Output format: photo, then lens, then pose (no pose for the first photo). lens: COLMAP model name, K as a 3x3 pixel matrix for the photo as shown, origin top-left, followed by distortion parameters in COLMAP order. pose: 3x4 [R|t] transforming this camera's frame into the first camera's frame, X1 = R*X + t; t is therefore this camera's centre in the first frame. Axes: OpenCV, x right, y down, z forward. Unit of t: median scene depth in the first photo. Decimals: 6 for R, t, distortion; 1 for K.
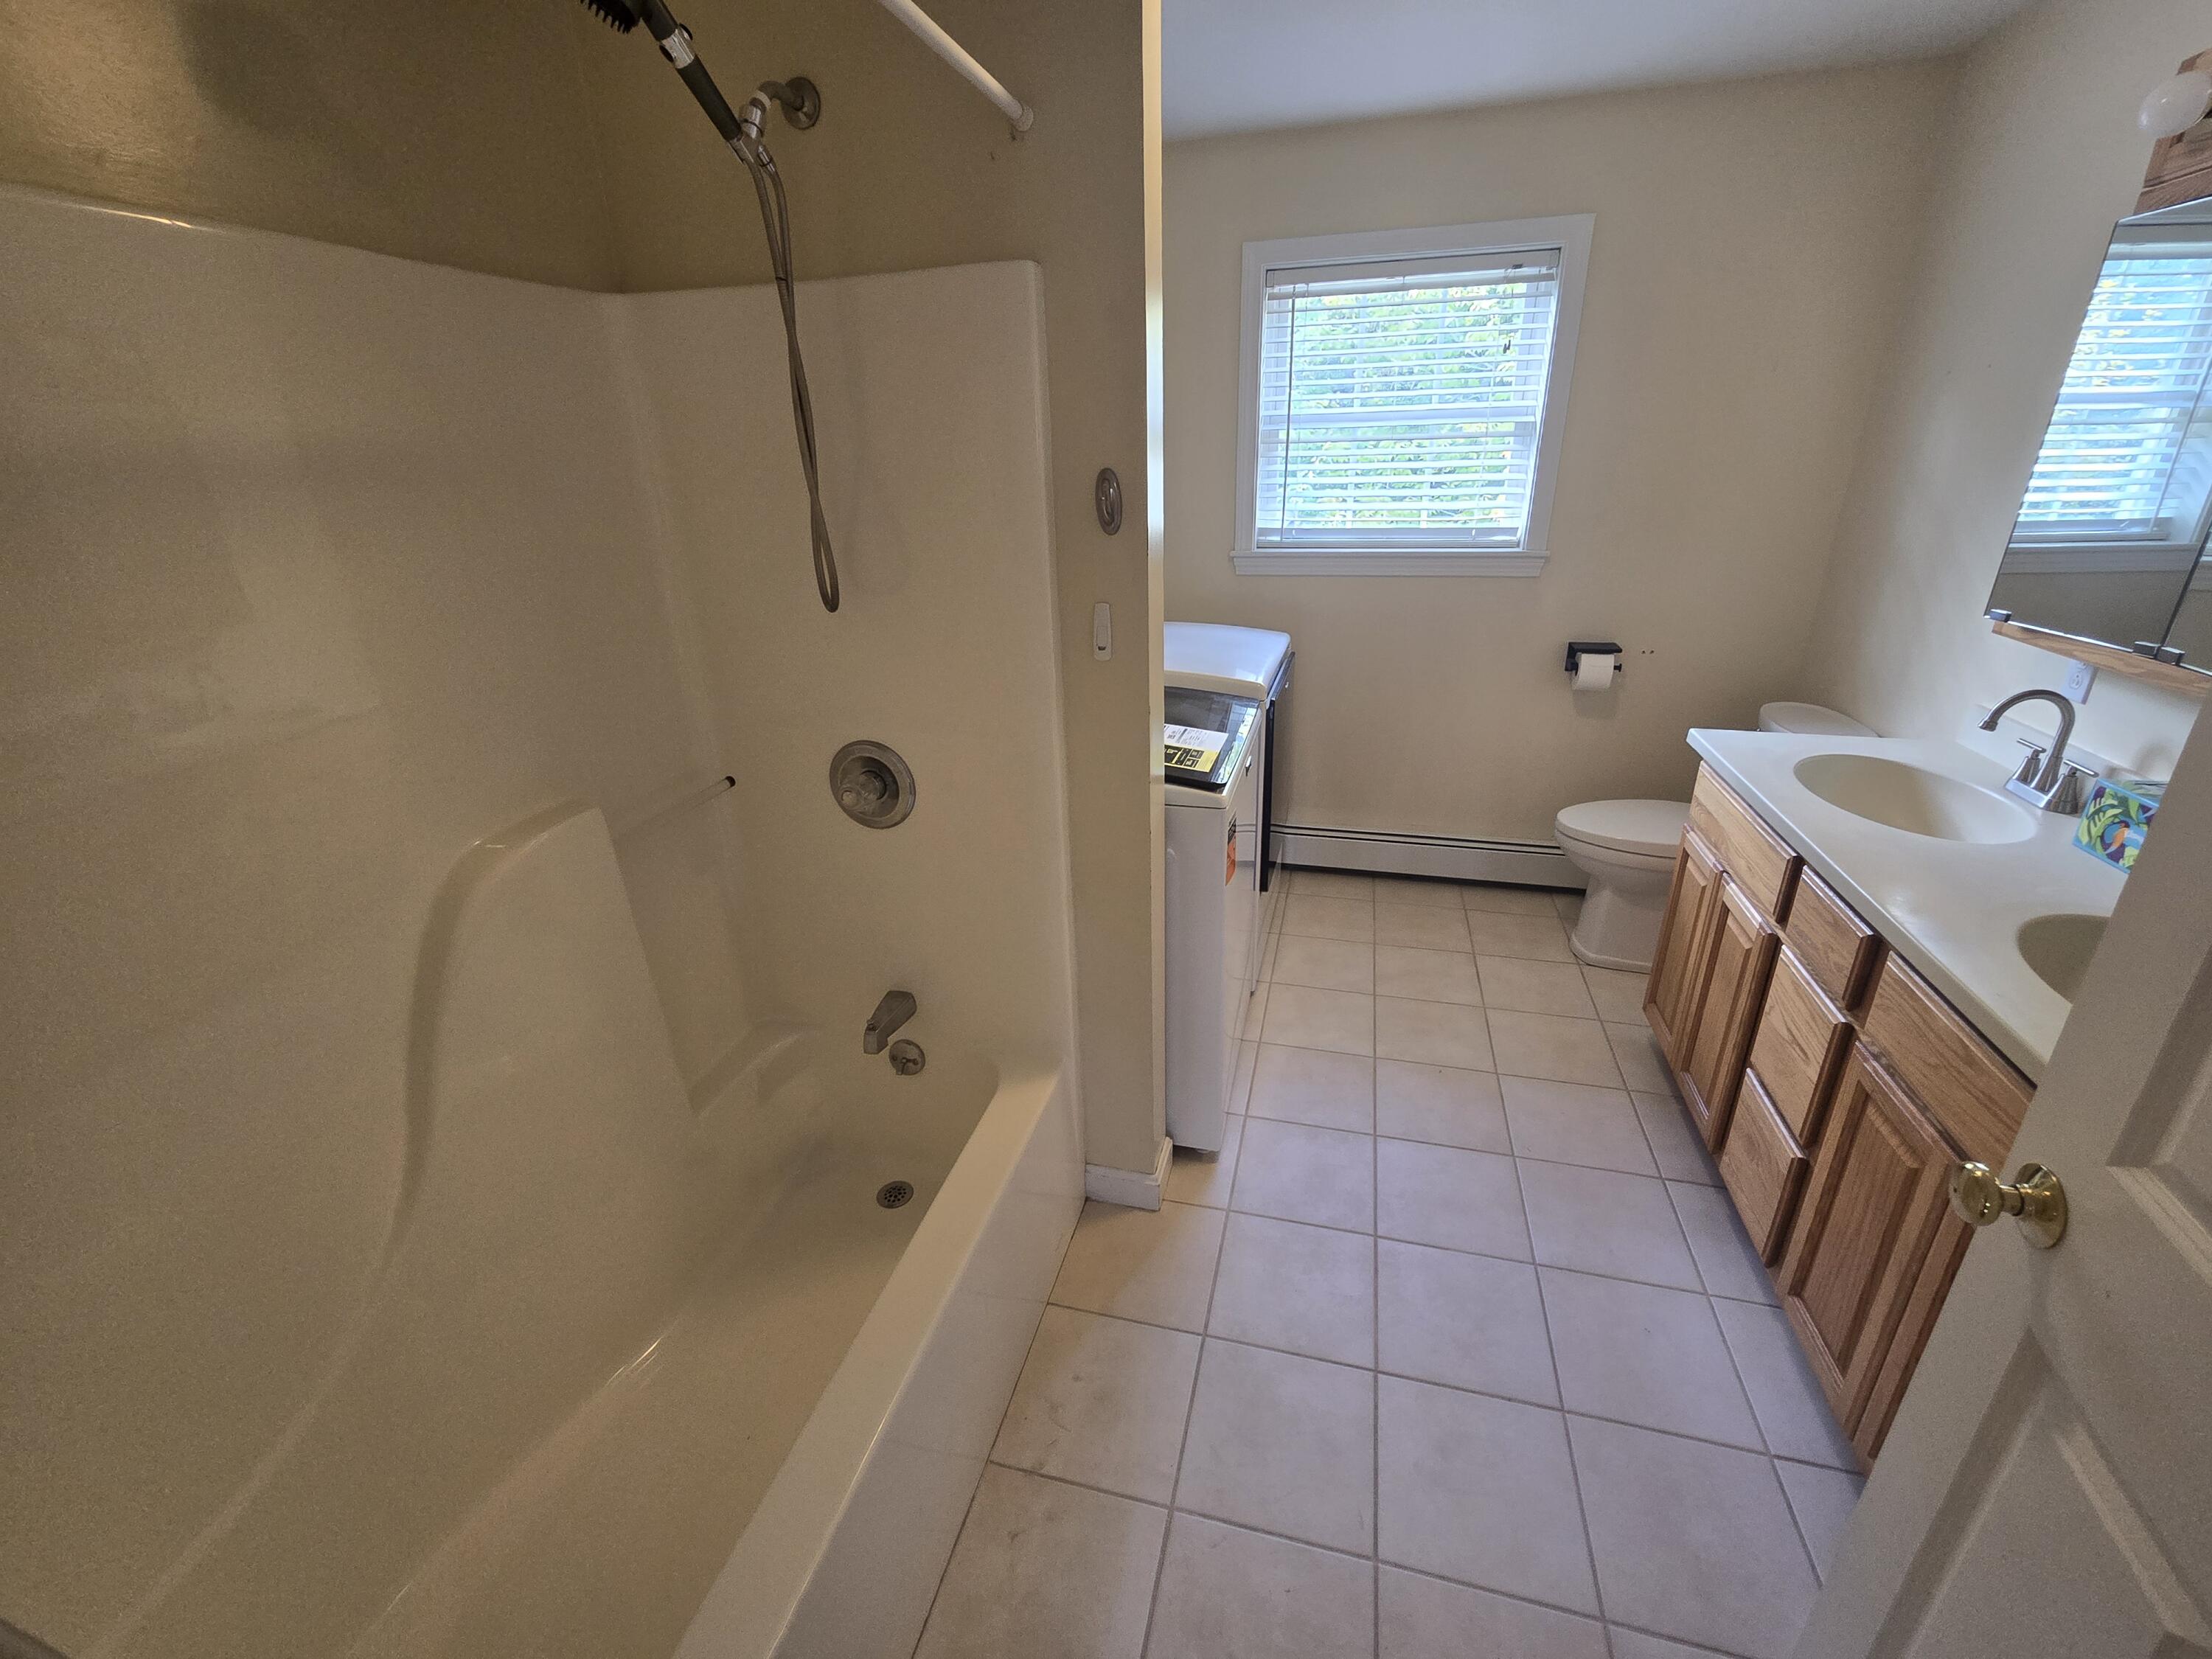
lens RADIAL K [[910.6, 0, 1117.5], [0, 910.6, 815.2], [0, 0, 1]] dist [-0.003081, 0.000986]
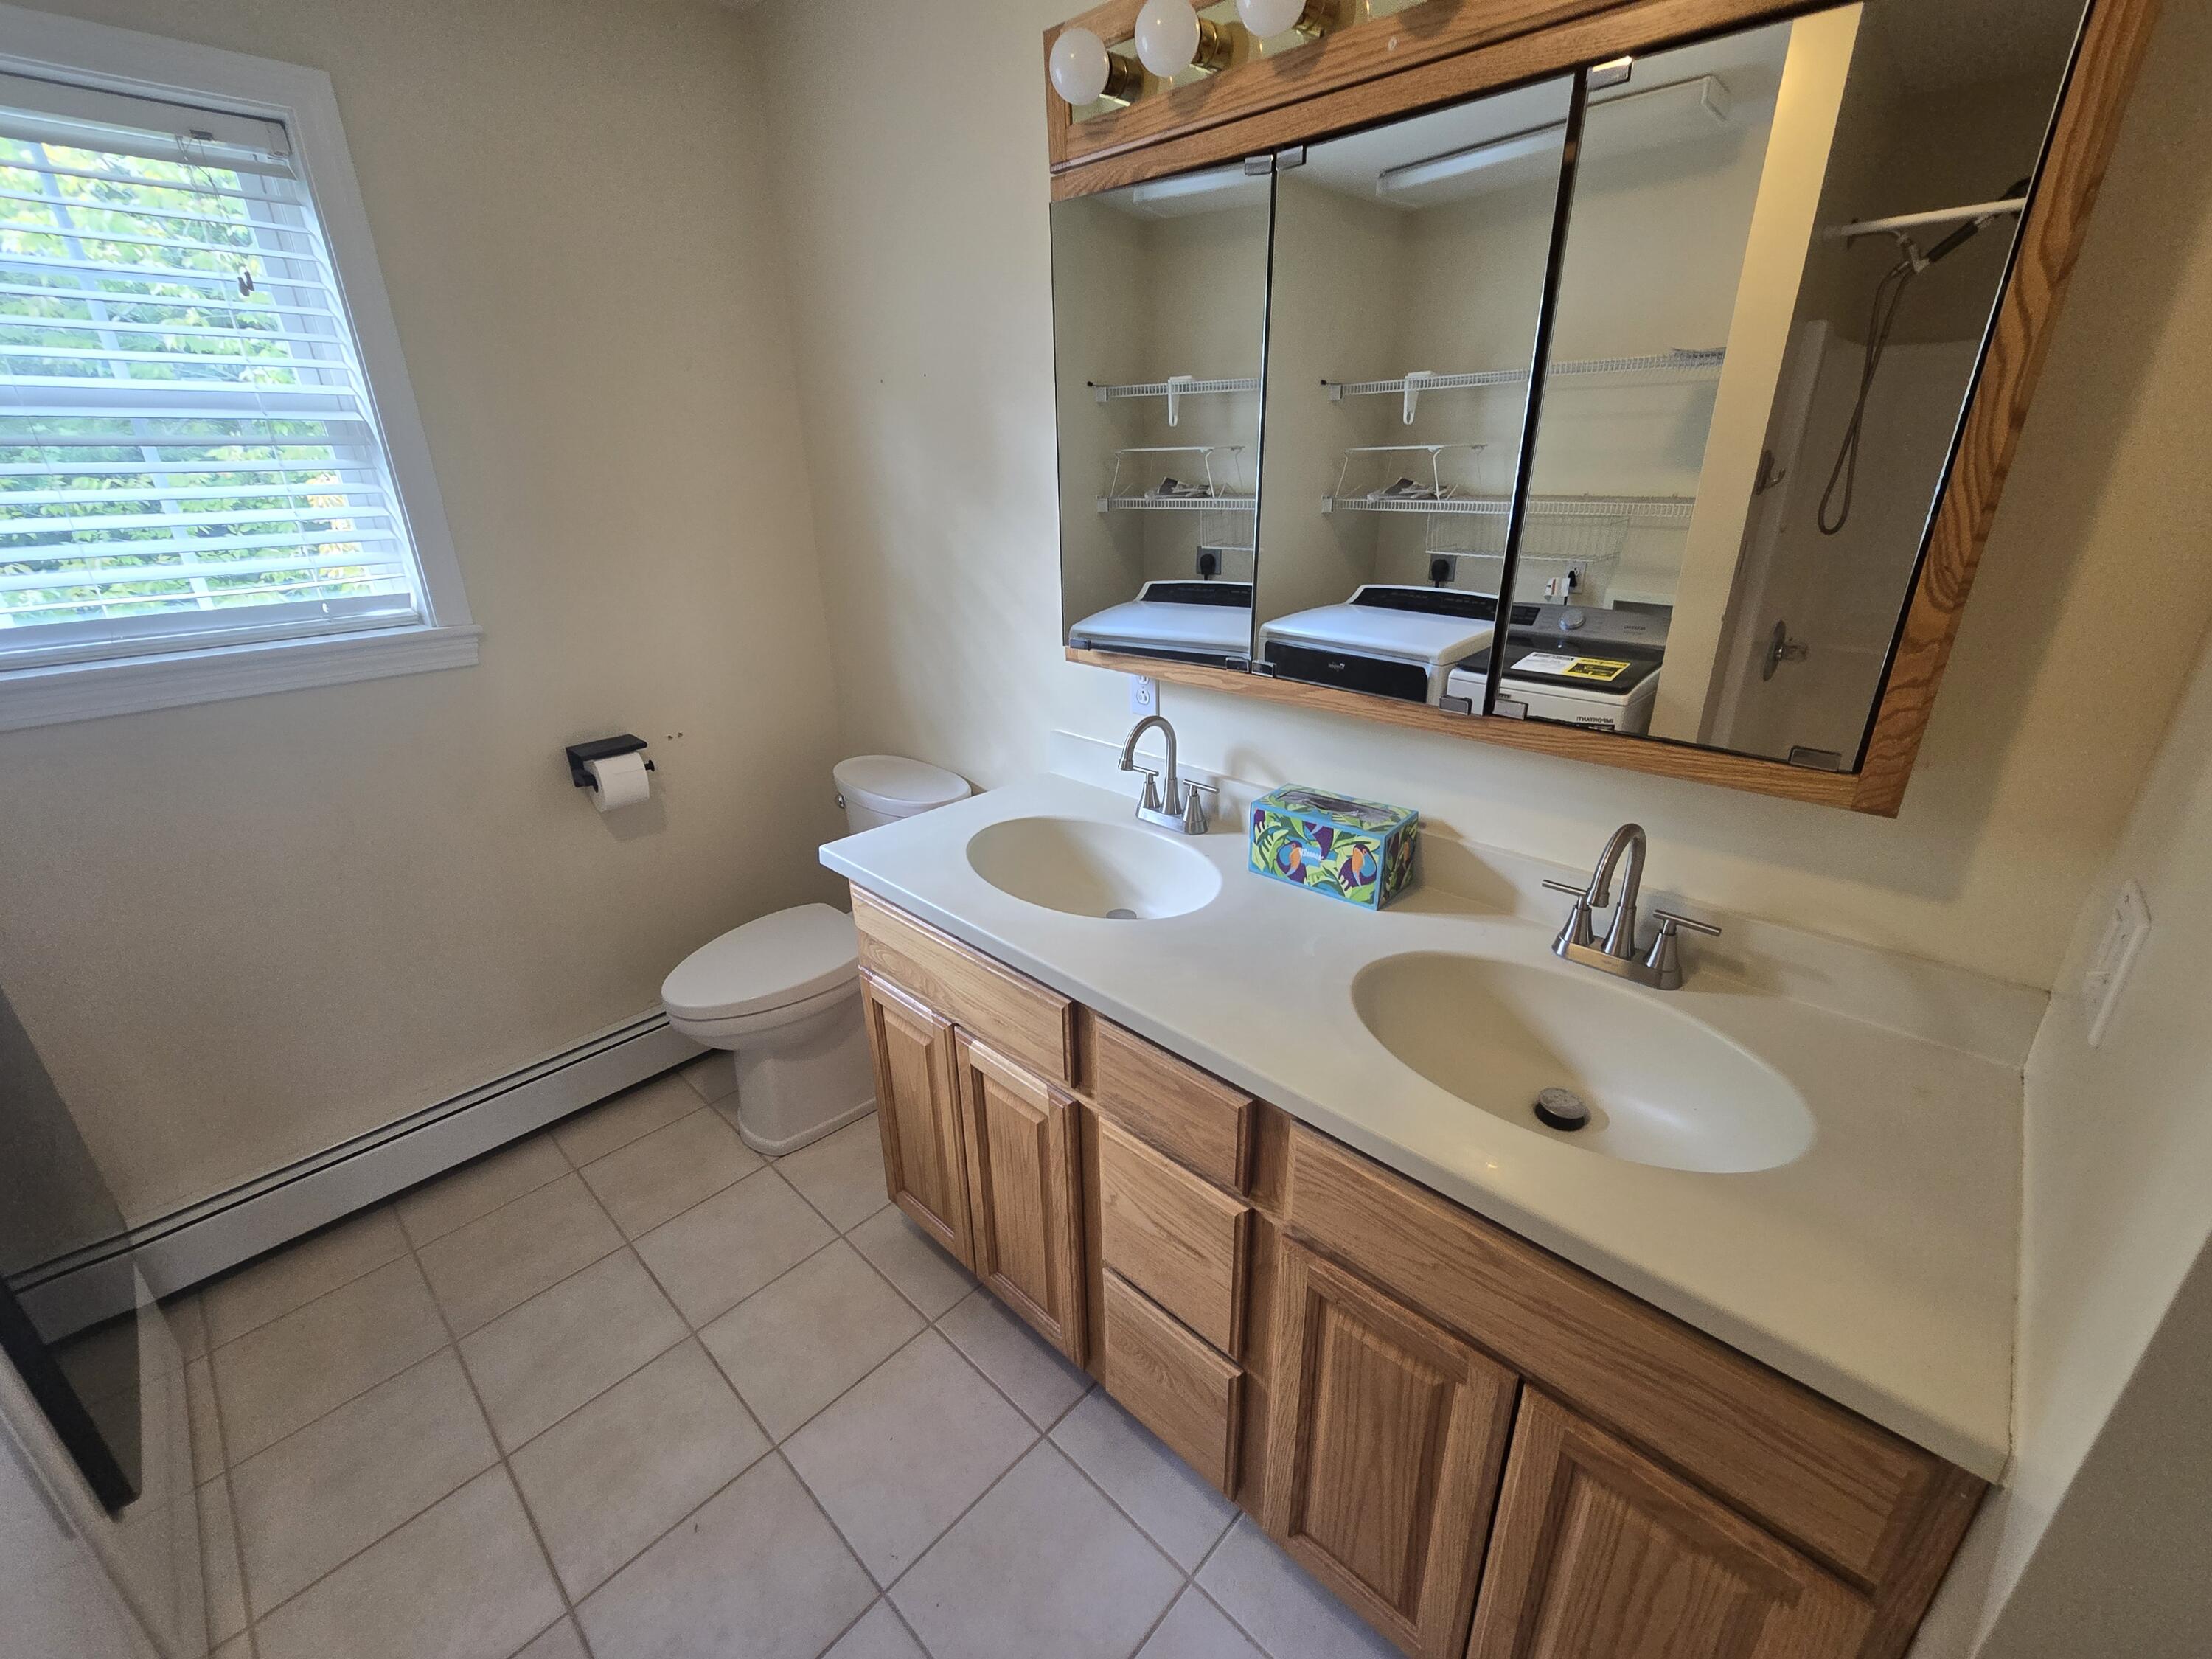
lens RADIAL K [[910.6, 0, 1117.5], [0, 910.6, 815.2], [0, 0, 1]] dist [-0.003081, 0.000986]
pose [[0.475803, -0.301804, 0.826151, 0.178343], [0.331228, 0.931620, 0.149570, -0.168936], [-0.814800, 0.202479, 0.543233, 0.472279]]
